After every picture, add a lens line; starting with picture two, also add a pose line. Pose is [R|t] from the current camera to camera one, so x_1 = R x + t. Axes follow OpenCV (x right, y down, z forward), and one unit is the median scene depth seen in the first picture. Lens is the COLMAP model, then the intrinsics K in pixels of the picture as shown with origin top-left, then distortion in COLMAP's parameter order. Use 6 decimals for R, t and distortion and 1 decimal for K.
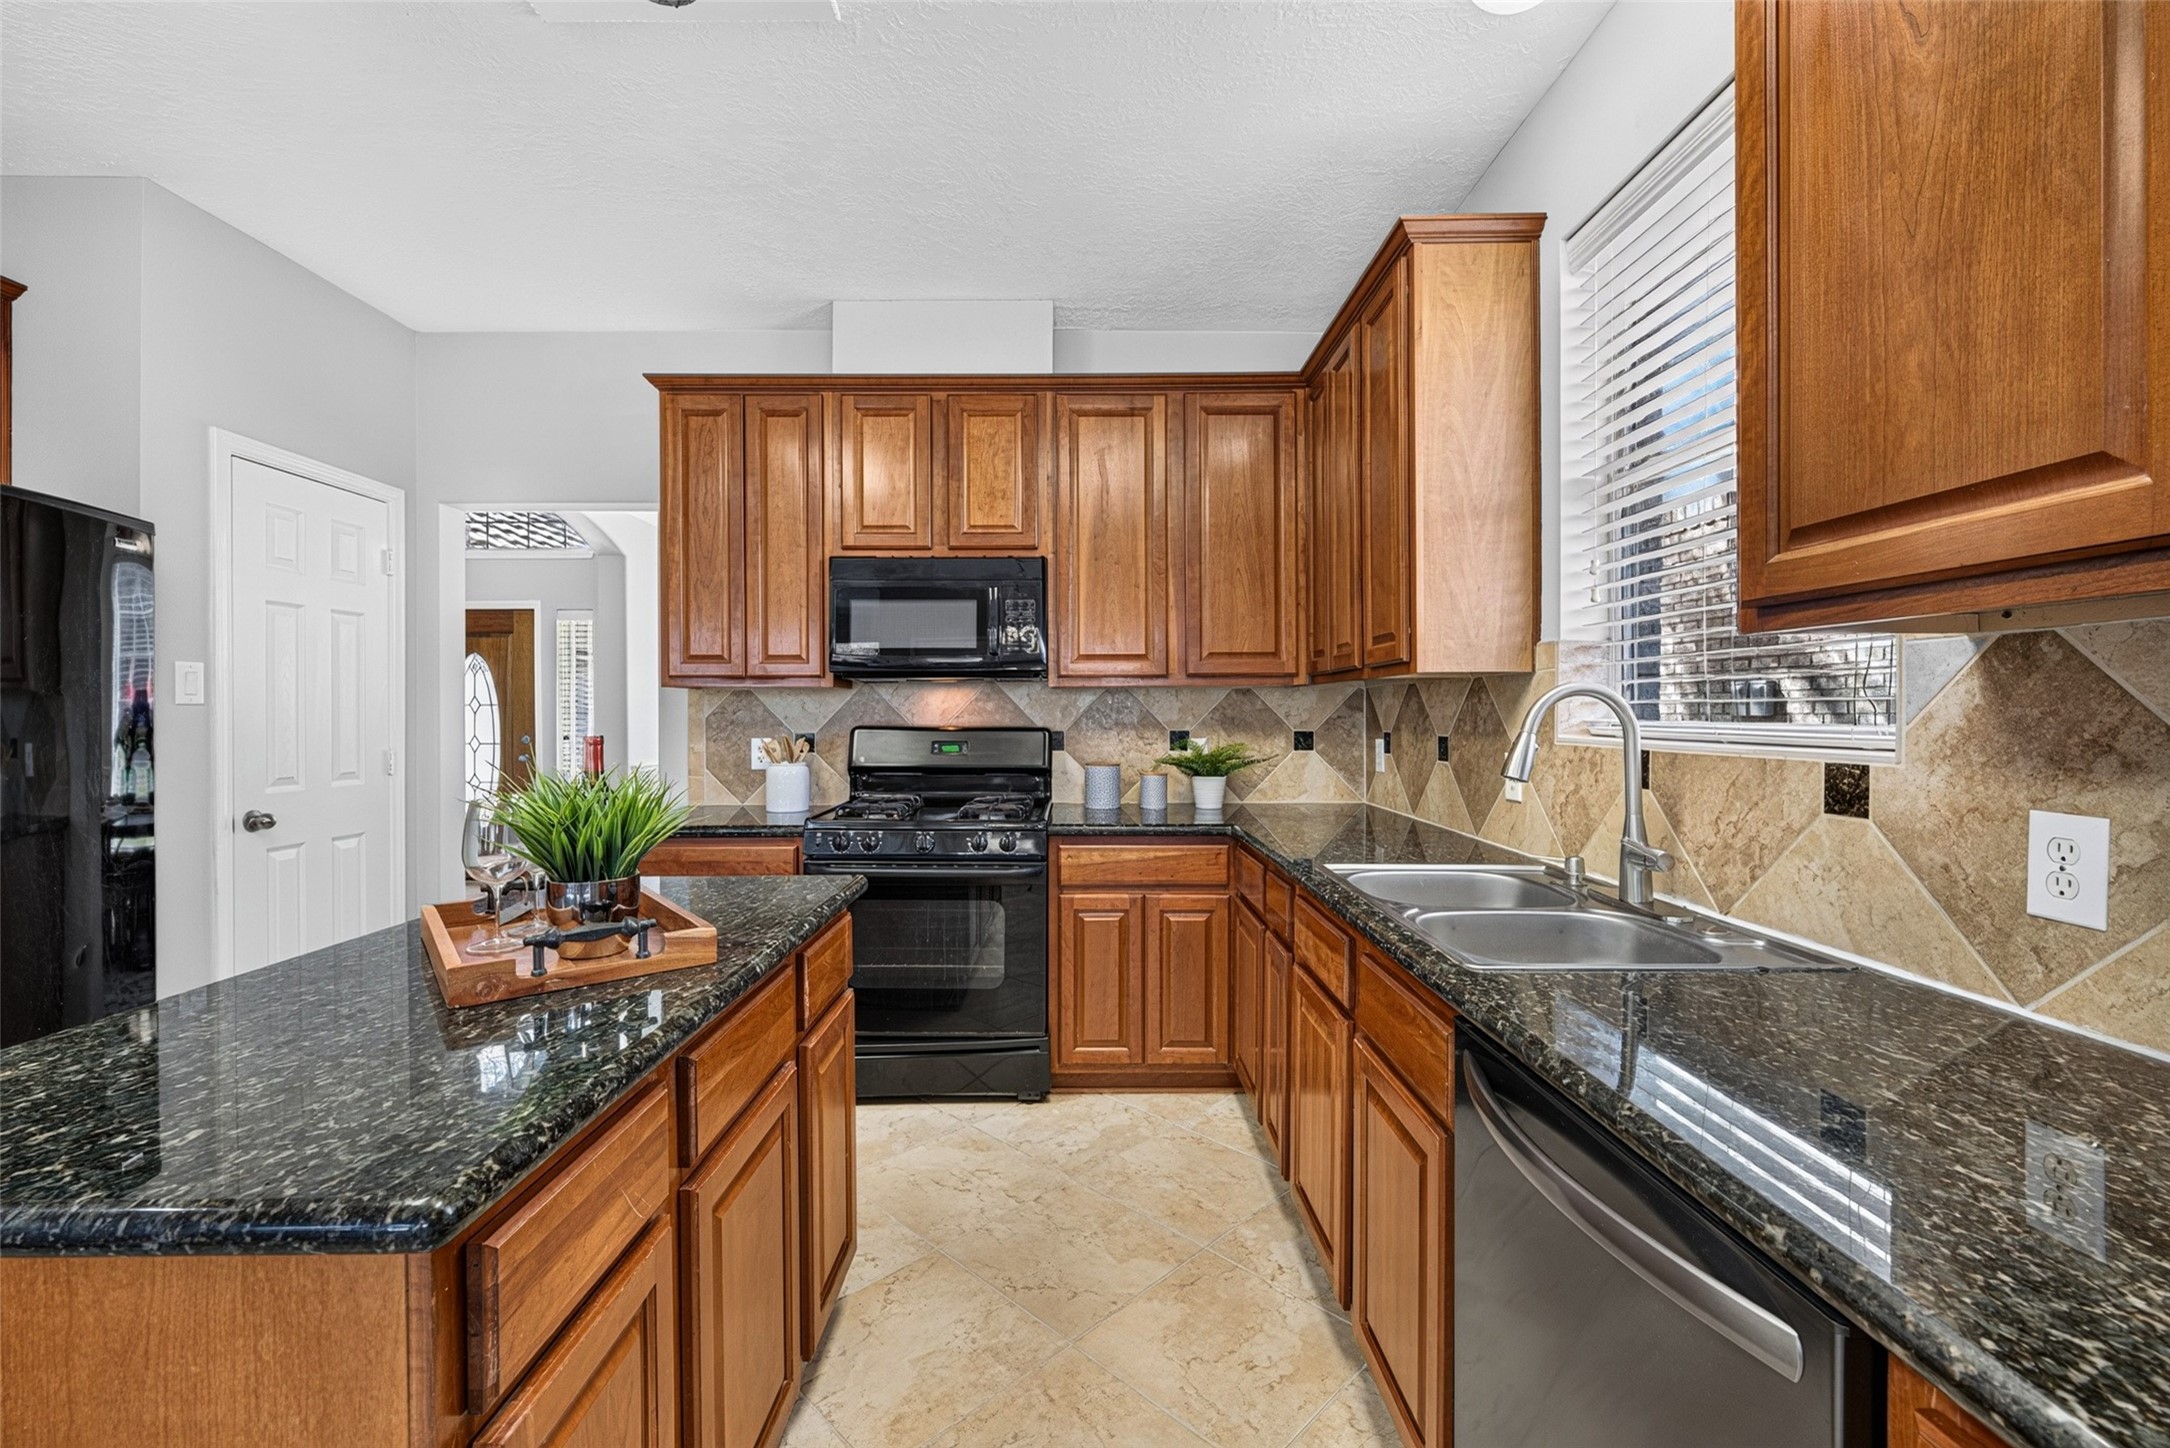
lens RADIAL K [[913.6, 0, 1078.8], [0, 913.6, 711.6], [0, 0, 1]] dist [0.000008, -0.000155]
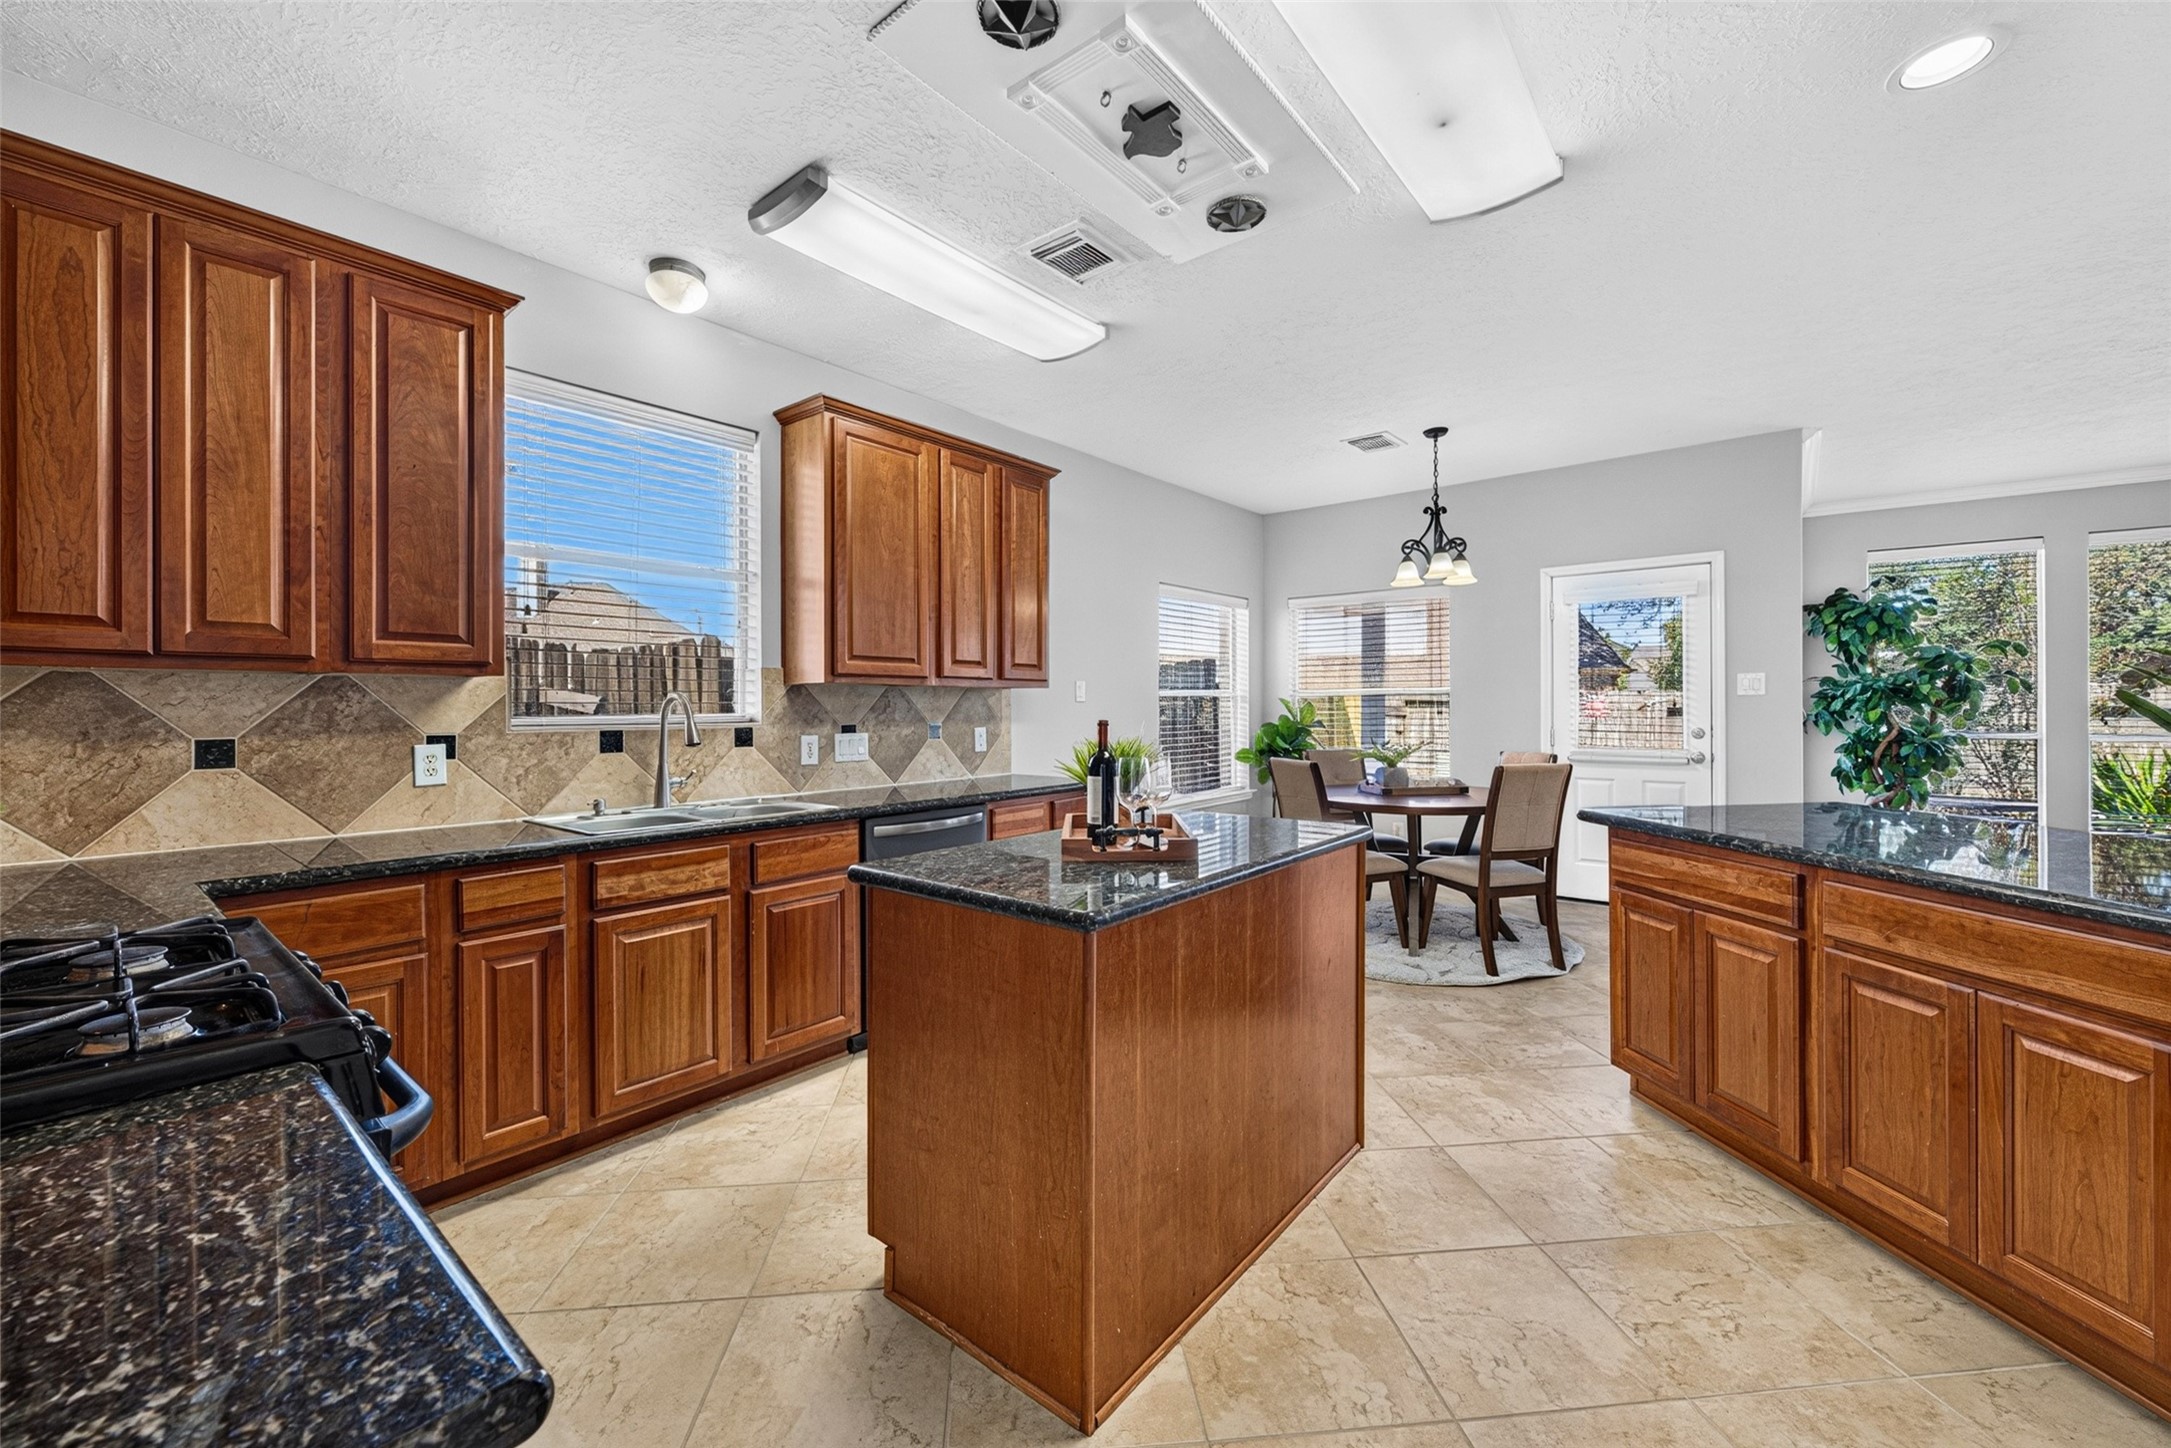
lens RADIAL K [[841.4, 0, 1083.5], [0, 841.4, 709.1], [0, 0, 1]] dist [-0.000371, -0.000086]
pose [[-0.771682, 0.005166, 0.635988, -1.417993], [0.007690, 0.999970, 0.001208, 0.007798], [-0.635962, 0.005823, -0.771698, 2.148652]]
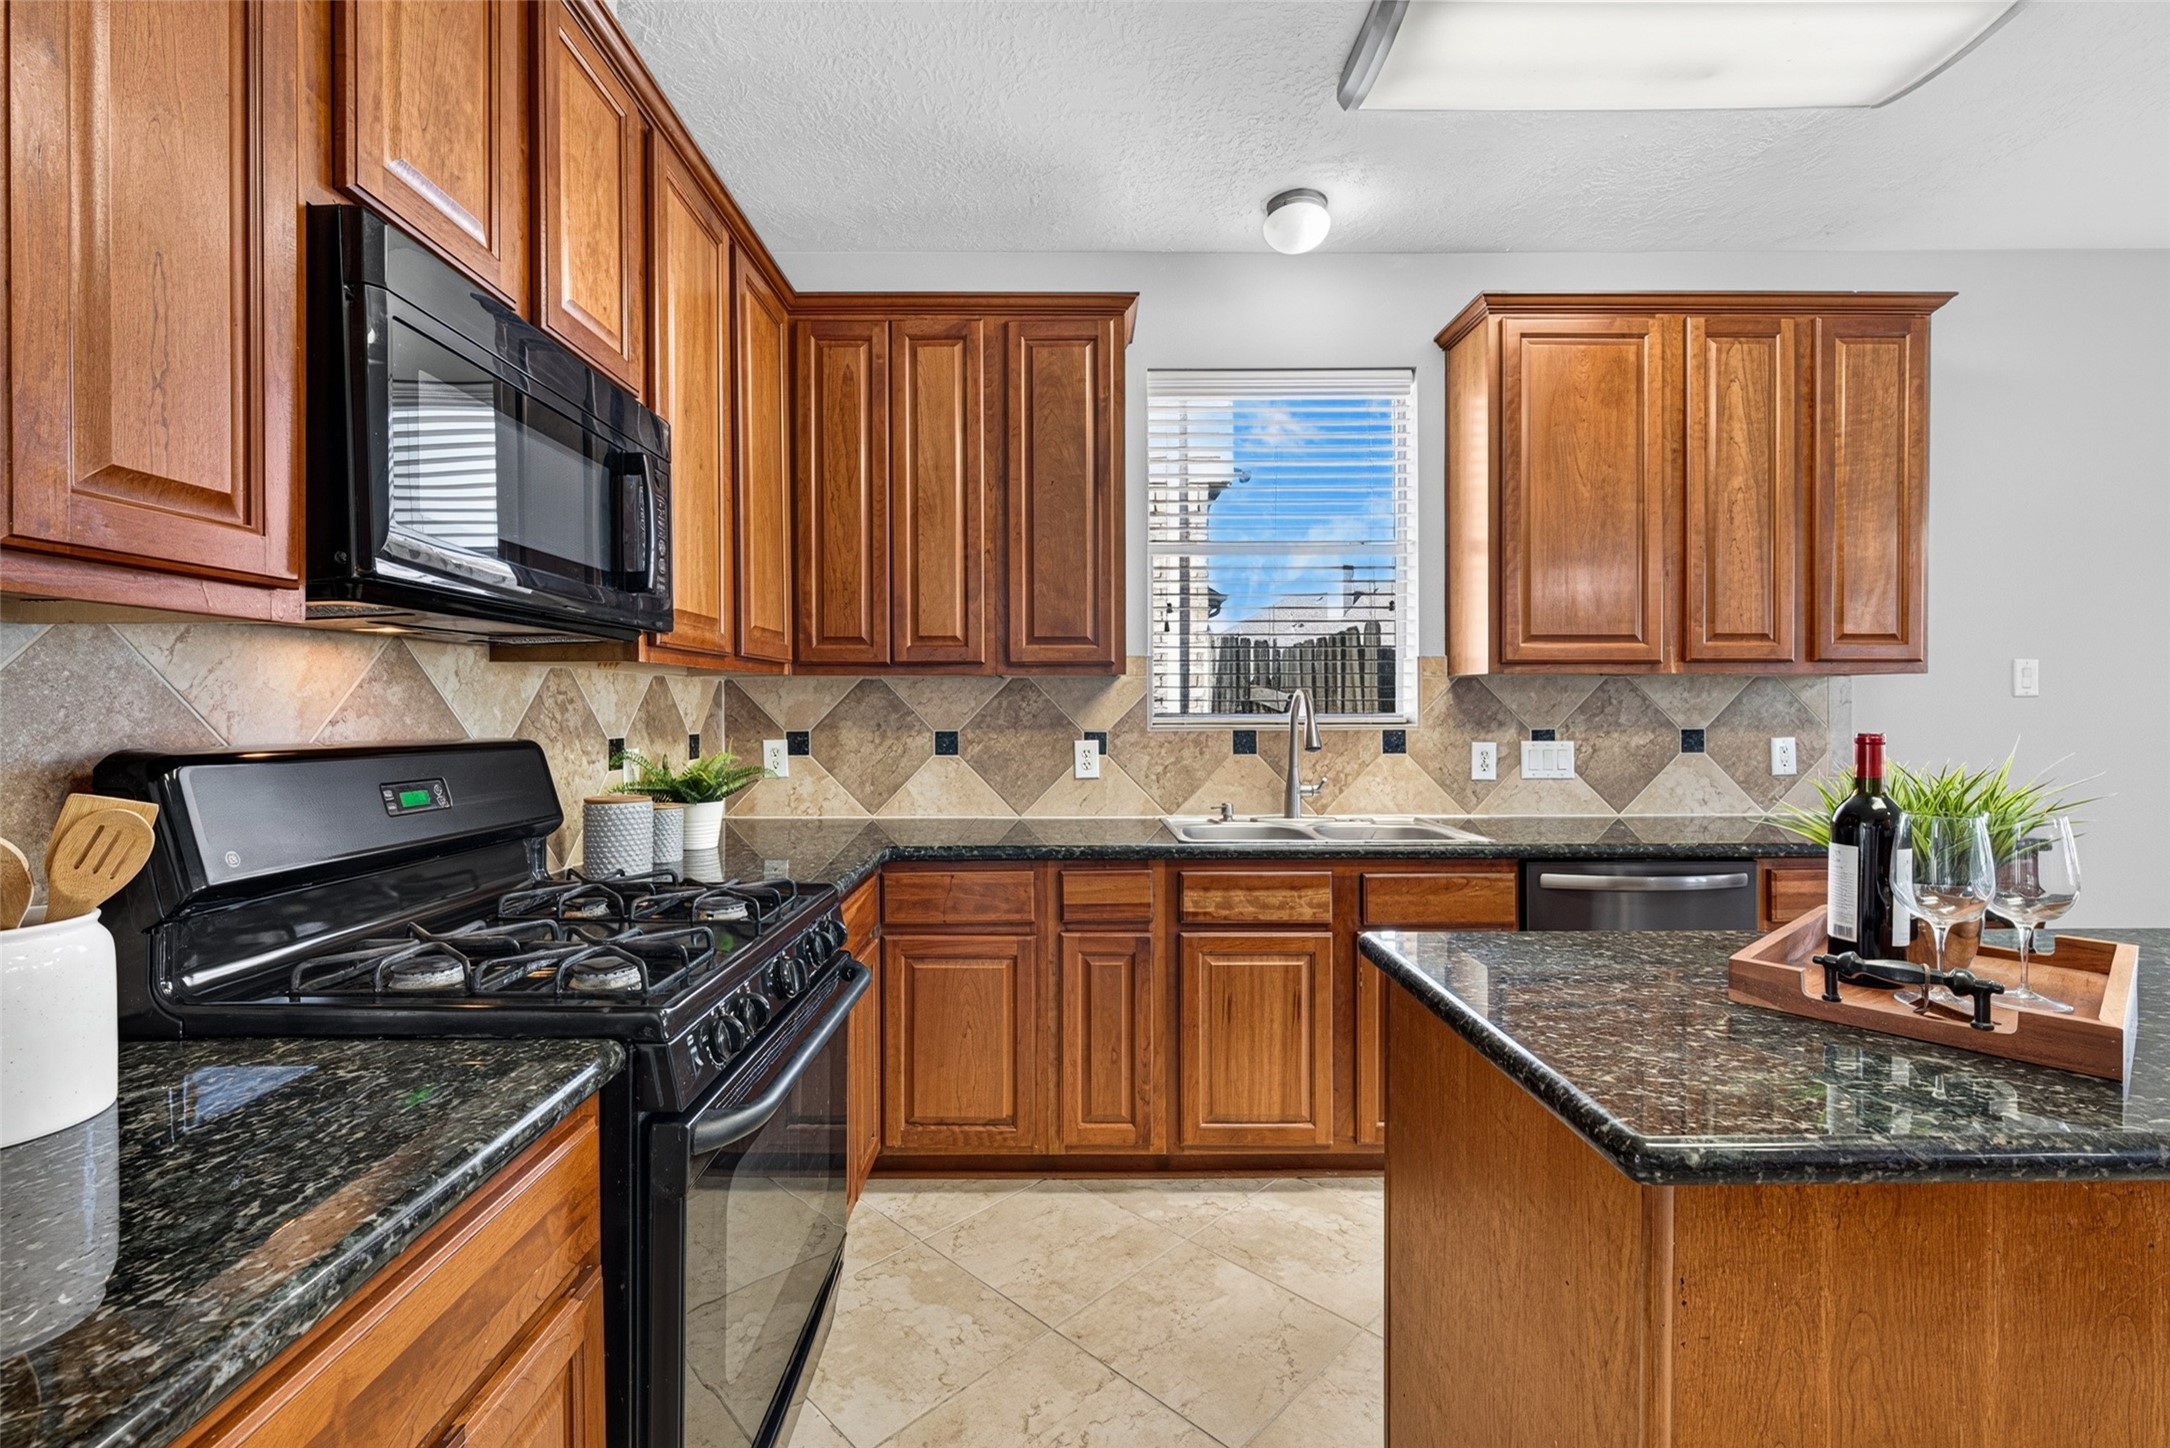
lens RADIAL K [[913.6, 0, 1078.8], [0, 913.6, 711.6], [0, 0, 1]] dist [0.000008, -0.000155]
pose [[-0.006503, -0.001443, 0.999978, -1.301582], [0.003689, 0.999992, 0.001467, 0.005909], [-0.999972, 0.003698, -0.006497, 1.686377]]
